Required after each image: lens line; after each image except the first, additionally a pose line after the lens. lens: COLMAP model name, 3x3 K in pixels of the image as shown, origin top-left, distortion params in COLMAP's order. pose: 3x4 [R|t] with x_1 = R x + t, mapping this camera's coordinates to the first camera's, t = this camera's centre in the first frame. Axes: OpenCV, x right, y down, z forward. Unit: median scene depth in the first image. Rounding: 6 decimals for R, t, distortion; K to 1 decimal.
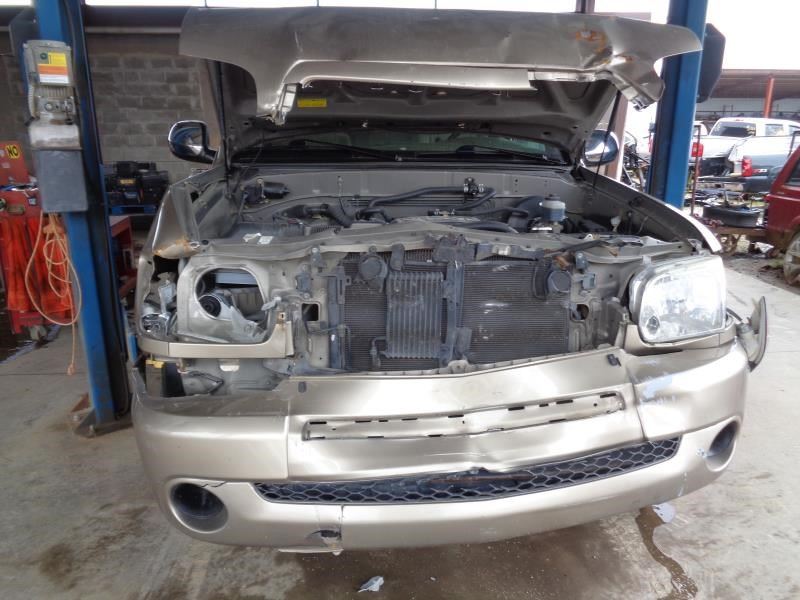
lens RADIAL K [[591.3, 0, 399.4], [0, 591.3, 300.8], [0, 0, 1]] dist [-0.015809, 0.002538]
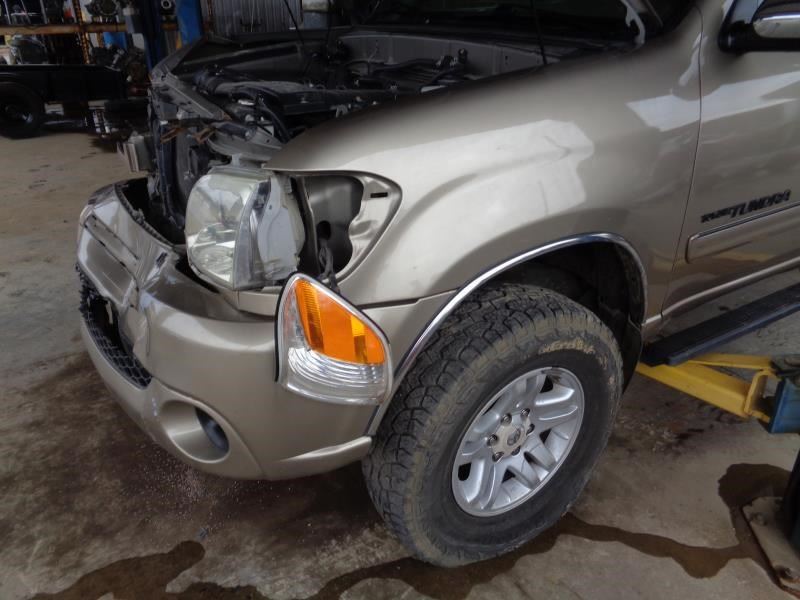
lens RADIAL K [[591.3, 0, 399.4], [0, 591.3, 299.7], [0, 0, 1]] dist [-0.015809, 0.002538]
pose [[0.416078, 0.394335, -0.819377, 0.883483], [-0.241206, 0.916662, 0.318671, -0.146670], [0.876755, 0.065047, 0.476519, 0.643108]]
